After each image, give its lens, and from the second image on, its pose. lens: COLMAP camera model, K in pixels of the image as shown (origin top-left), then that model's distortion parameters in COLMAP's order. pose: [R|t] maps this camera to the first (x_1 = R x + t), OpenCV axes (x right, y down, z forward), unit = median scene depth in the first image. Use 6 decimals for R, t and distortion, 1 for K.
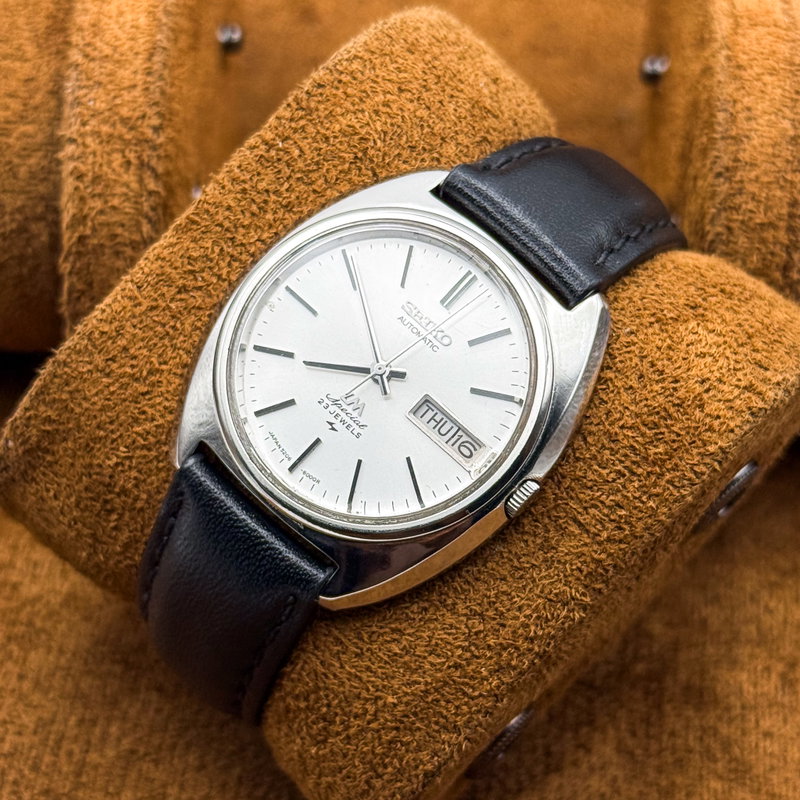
lens RADIAL K [[2436.7, 0, 400.0], [0, 2436.7, 400.0], [0, 0, 1]] dist [0.115337, 0.683703]
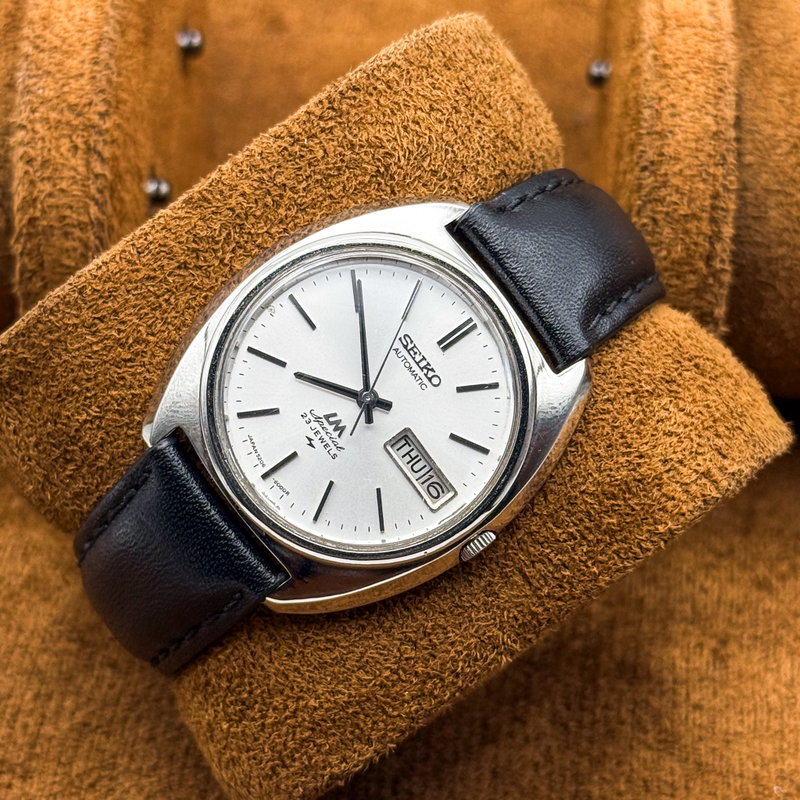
lens RADIAL K [[2436.7, 0, 400.0], [0, 2436.7, 400.0], [0, 0, 1]] dist [0.115337, 0.683703]
pose [[0.974176, 0.184245, 0.130520, -0.125630], [-0.203315, 0.967219, 0.152151, -0.166363], [-0.098208, -0.174759, 0.979701, -0.003623]]
